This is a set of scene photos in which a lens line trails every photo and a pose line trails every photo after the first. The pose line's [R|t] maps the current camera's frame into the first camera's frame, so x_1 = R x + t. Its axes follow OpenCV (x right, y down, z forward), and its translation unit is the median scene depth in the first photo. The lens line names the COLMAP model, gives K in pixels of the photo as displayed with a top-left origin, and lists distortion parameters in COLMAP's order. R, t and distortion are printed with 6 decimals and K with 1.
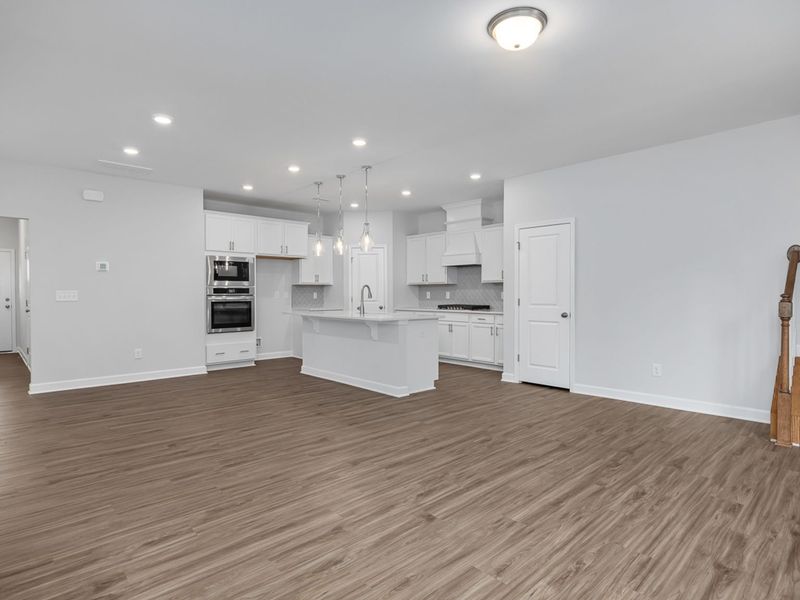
lens RADIAL K [[448.3, 0, 401.3], [0, 448.3, 304.4], [0, 0, 1]] dist [-0.013000, 0.000916]
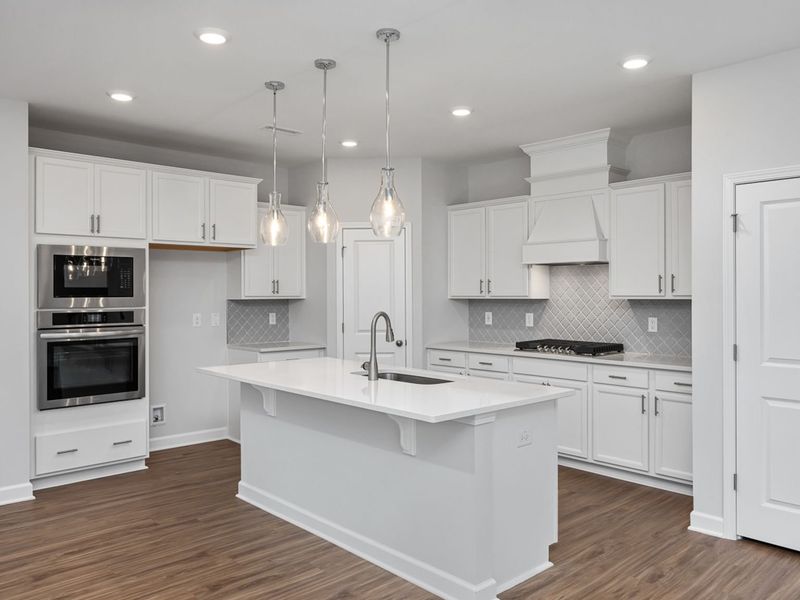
lens RADIAL K [[624.8, 0, 401.0], [0, 624.8, 292.3], [0, 0, 1]] dist [-0.006766, 0.005223]
pose [[0.999999, -0.000596, -0.001215, -0.062711], [0.000566, 0.999704, -0.024340, -0.051281], [0.001229, 0.024339, 0.999703, 0.412740]]
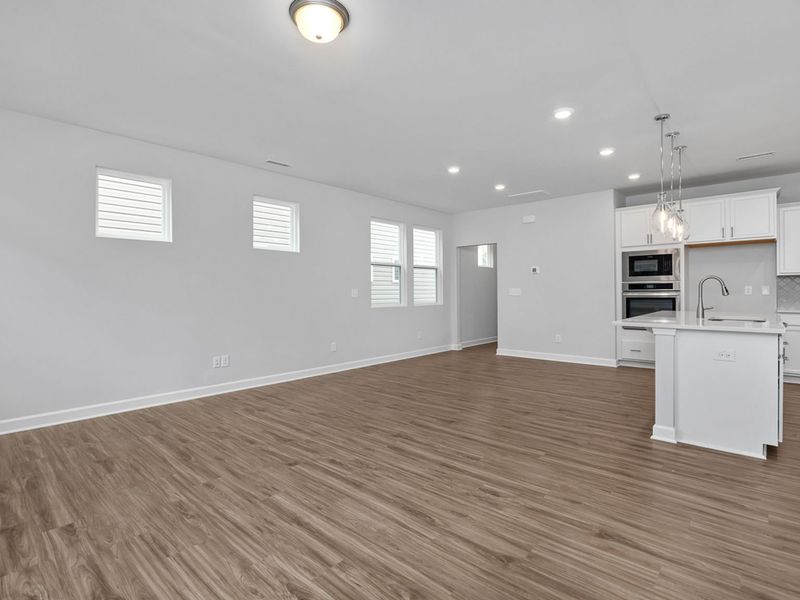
lens RADIAL K [[405.8, 0, 401.1], [0, 405.8, 295.2], [0, 0, 1]] dist [-0.016288, -0.000053]
pose [[0.087032, 0.008388, -0.996170, 0.524794], [-0.016069, 0.999846, 0.007016, -0.011668], [0.996076, 0.015397, 0.087153, 0.501737]]
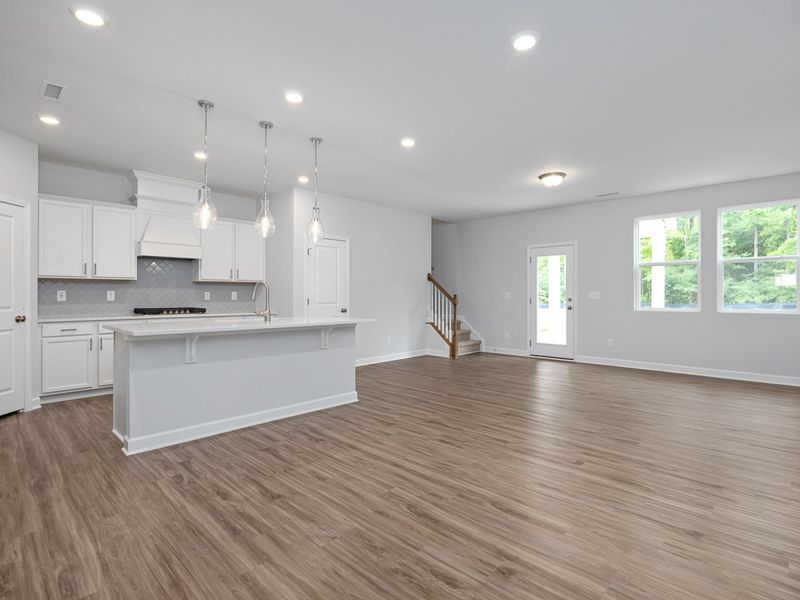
lens RADIAL K [[405.8, 0, 407.4], [0, 405.8, 296.4], [0, 0, 1]] dist [-0.016288, -0.000053]
pose [[-0.062805, -0.002404, 0.998023, -0.798323], [0.022937, 0.999729, 0.003852, -0.017094], [-0.997762, 0.023133, -0.062733, 0.853133]]
